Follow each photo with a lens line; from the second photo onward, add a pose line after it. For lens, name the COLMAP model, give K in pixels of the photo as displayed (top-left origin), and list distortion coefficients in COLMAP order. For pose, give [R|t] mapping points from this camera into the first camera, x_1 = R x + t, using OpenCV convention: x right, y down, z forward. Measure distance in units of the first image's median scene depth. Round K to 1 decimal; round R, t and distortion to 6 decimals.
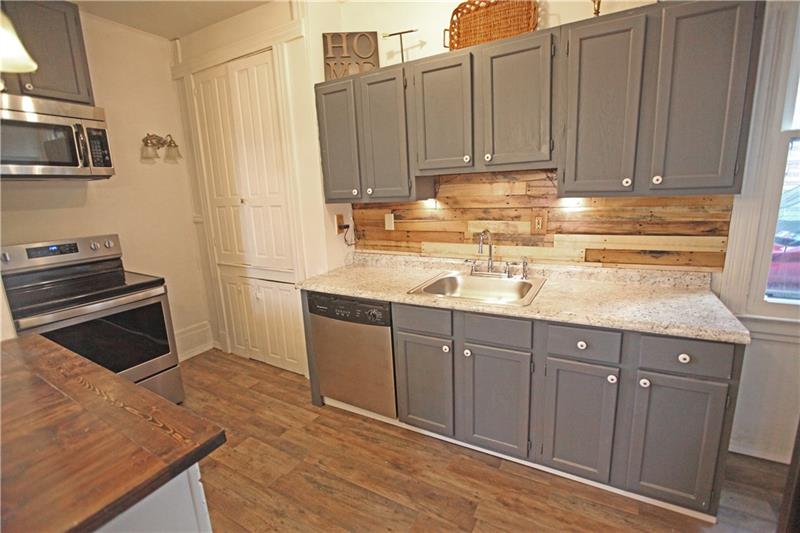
lens RADIAL K [[363.9, 0, 395.5], [0, 363.9, 264.0], [0, 0, 1]] dist [-0.064433, 0.029381]
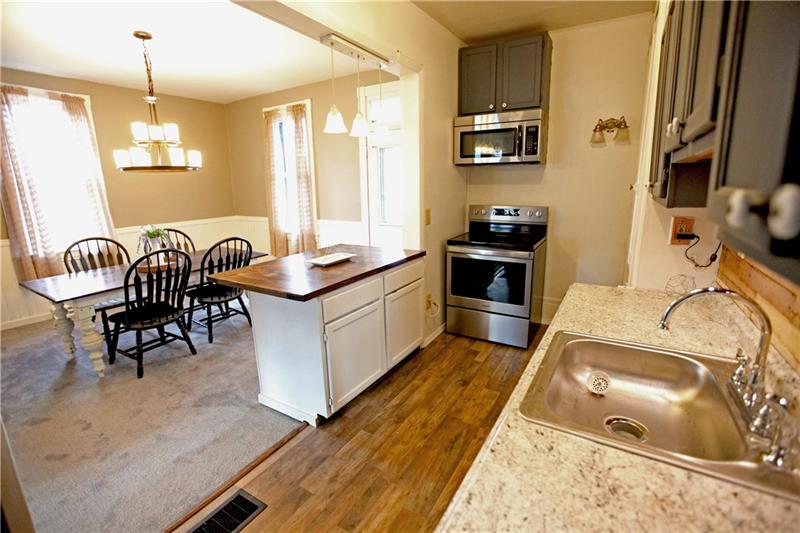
lens RADIAL K [[363.9, 0, 395.5], [0, 363.9, 264.0], [0, 0, 1]] dist [-0.064433, 0.029381]
pose [[-0.029729, 0.259346, -0.965327, 0.617292], [-0.174373, 0.949599, 0.260491, -0.155455], [0.984231, 0.176071, 0.016993, 0.570338]]
